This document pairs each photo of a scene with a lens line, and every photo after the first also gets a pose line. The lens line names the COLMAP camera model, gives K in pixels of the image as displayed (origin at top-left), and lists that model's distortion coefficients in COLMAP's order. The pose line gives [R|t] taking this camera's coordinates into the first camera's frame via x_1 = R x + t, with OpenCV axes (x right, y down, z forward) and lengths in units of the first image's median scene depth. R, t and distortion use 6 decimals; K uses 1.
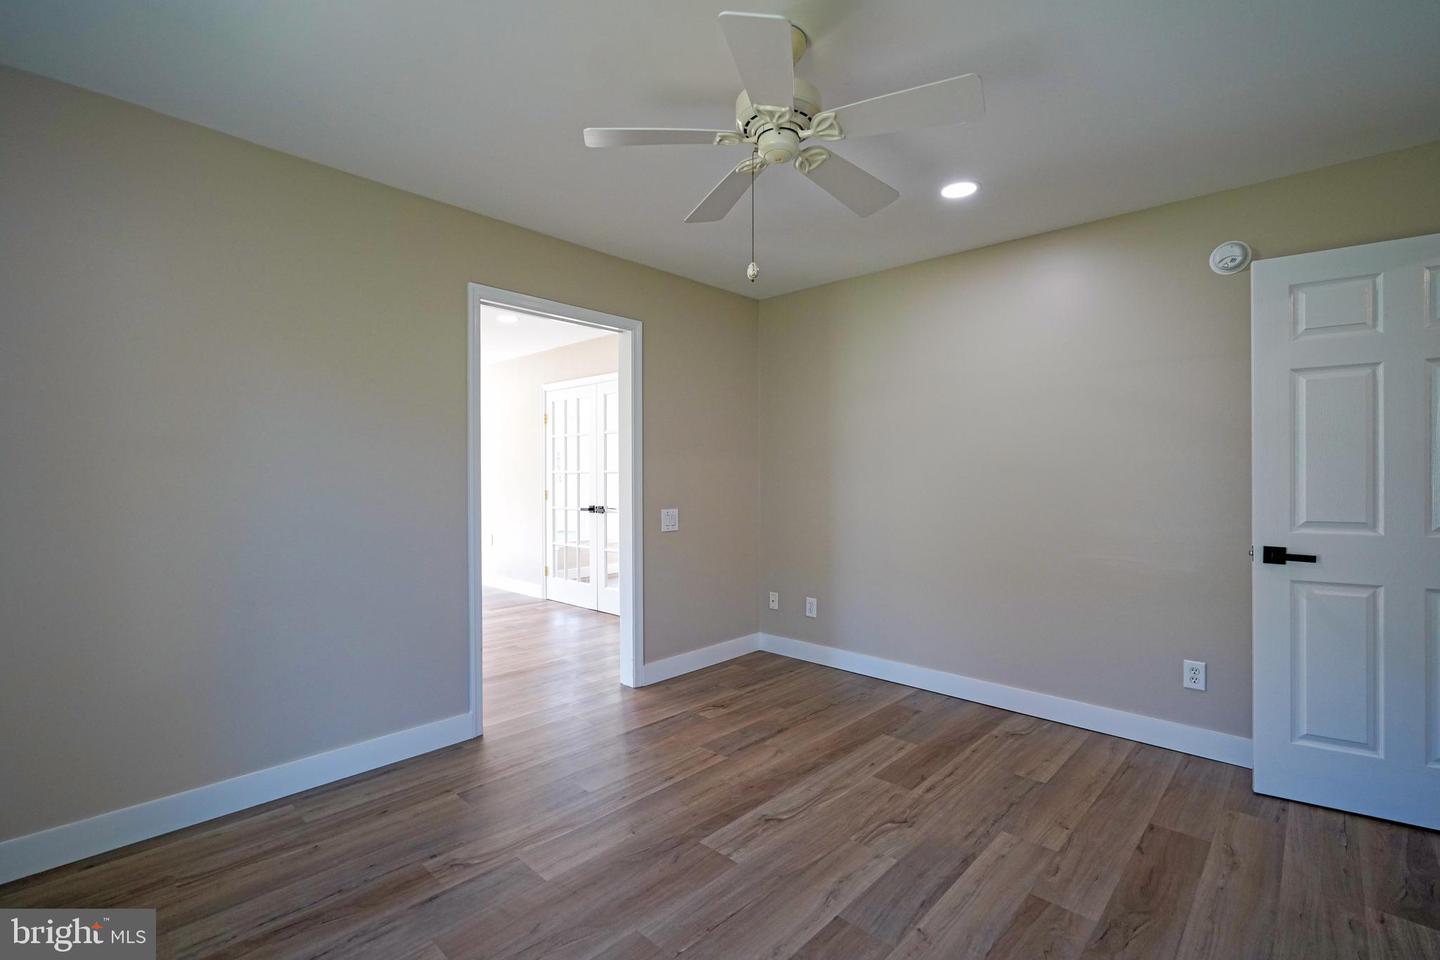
lens RADIAL K [[646.2, 0, 721.2], [0, 646.2, 481.7], [0, 0, 1]] dist [-0.013012, 0.006137]
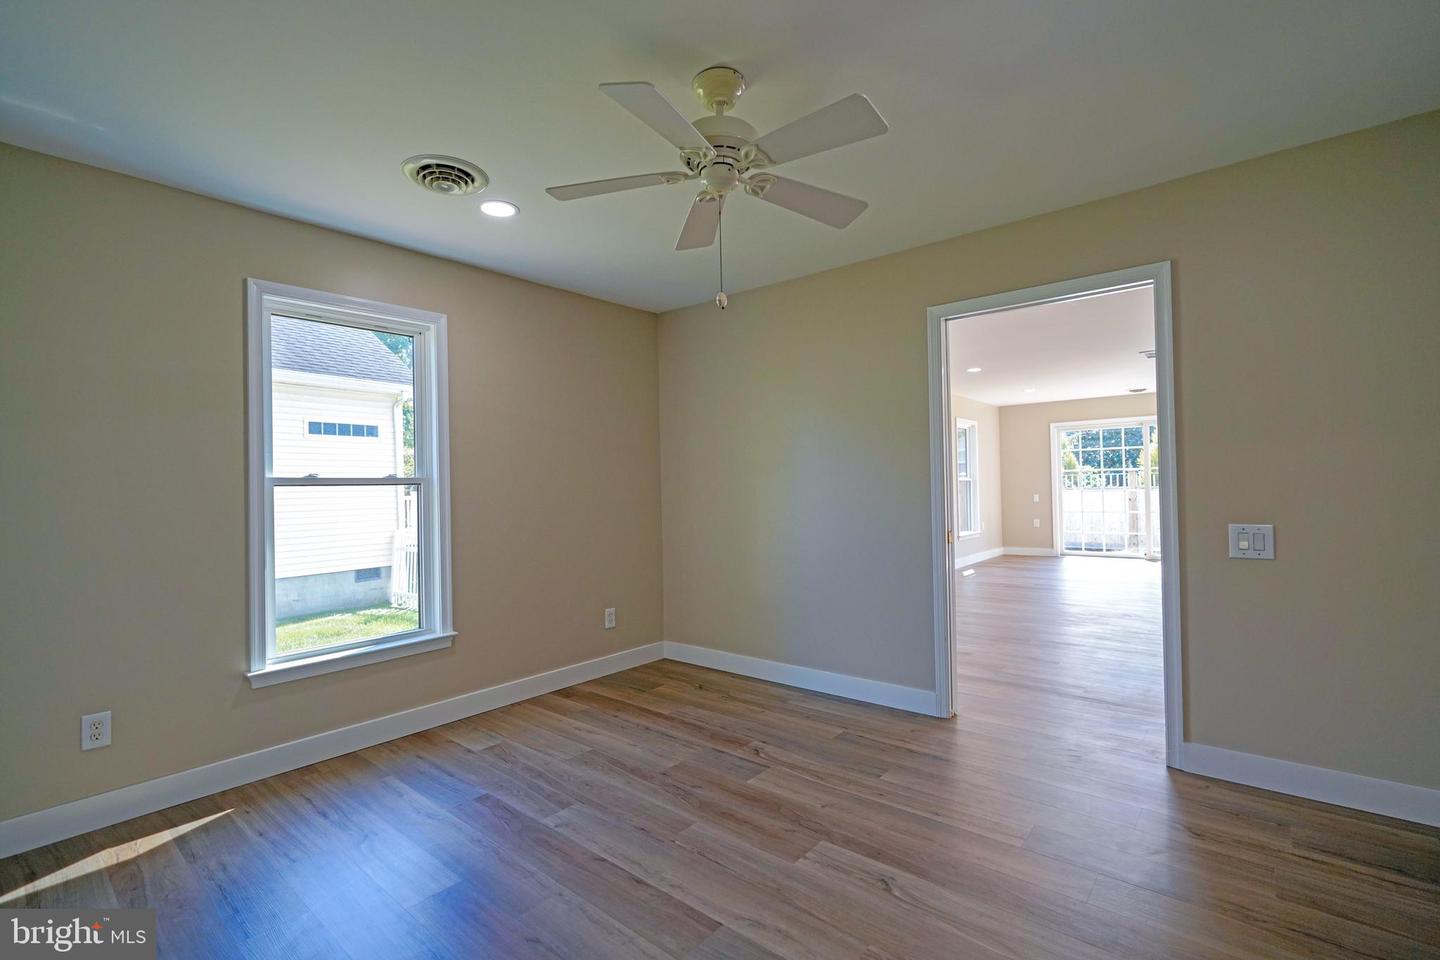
lens RADIAL K [[646.2, 0, 709.2], [0, 646.2, 483.9], [0, 0, 1]] dist [-0.013012, 0.006137]
pose [[0.042318, -0.003026, -0.999100, 0.851602], [0.013682, 0.999903, -0.002449, -0.006375], [0.999010, -0.013566, 0.042356, 0.680679]]
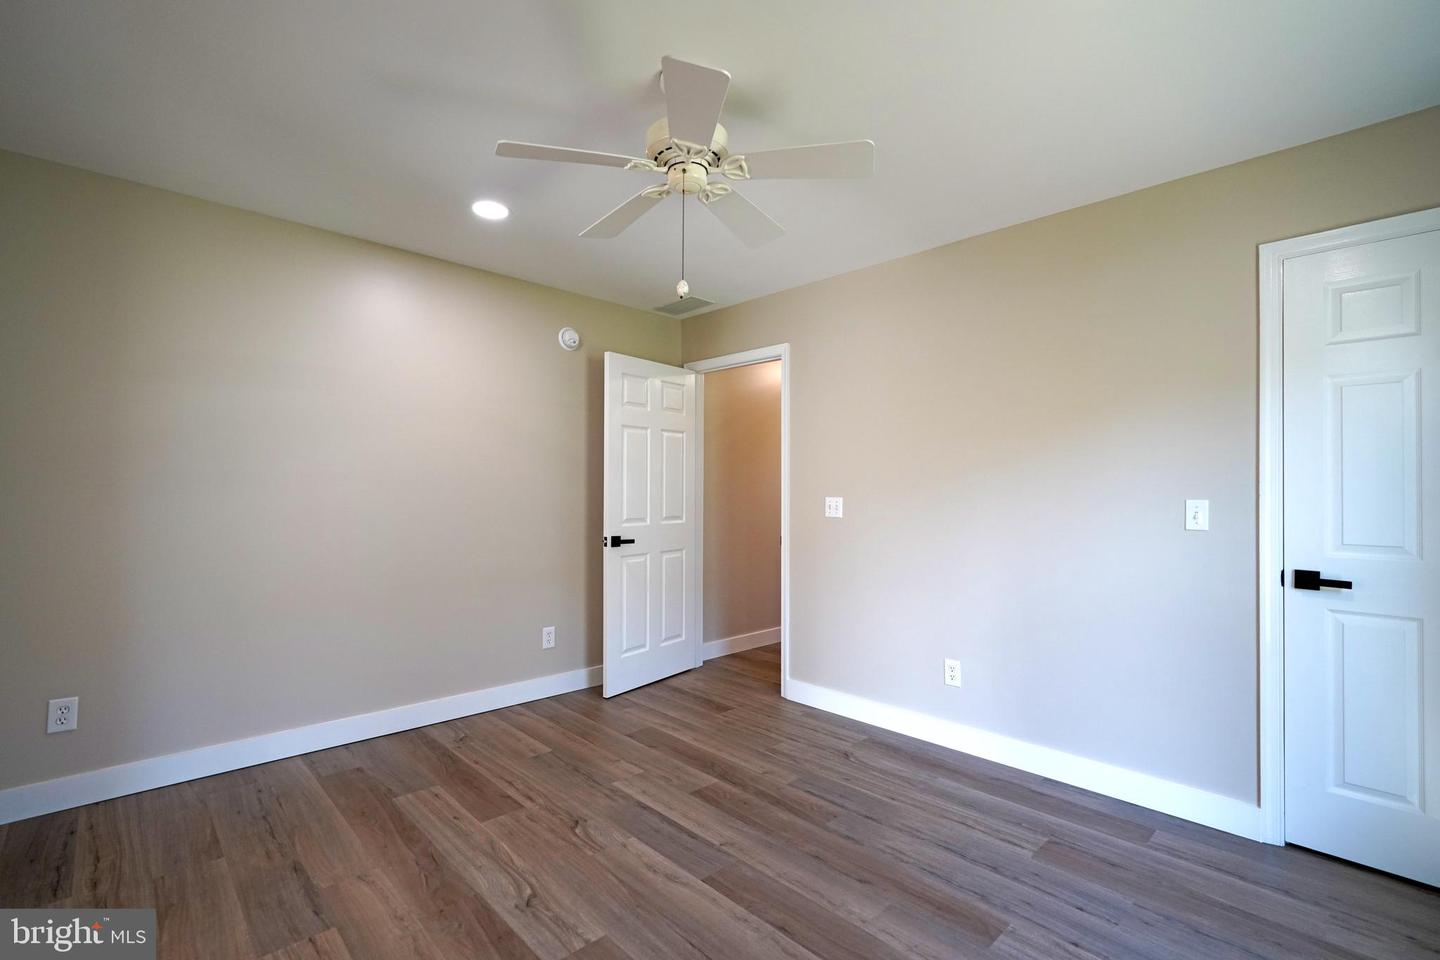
lens RADIAL K [[646.2, 0, 715.6], [0, 646.2, 483.2], [0, 0, 1]] dist [-0.013012, 0.006137]
pose [[0.058106, 0.009417, 0.998266, -0.693092], [0.002043, 0.999952, -0.009552, -0.012112], [-0.998308, 0.002594, 0.058084, 0.652455]]
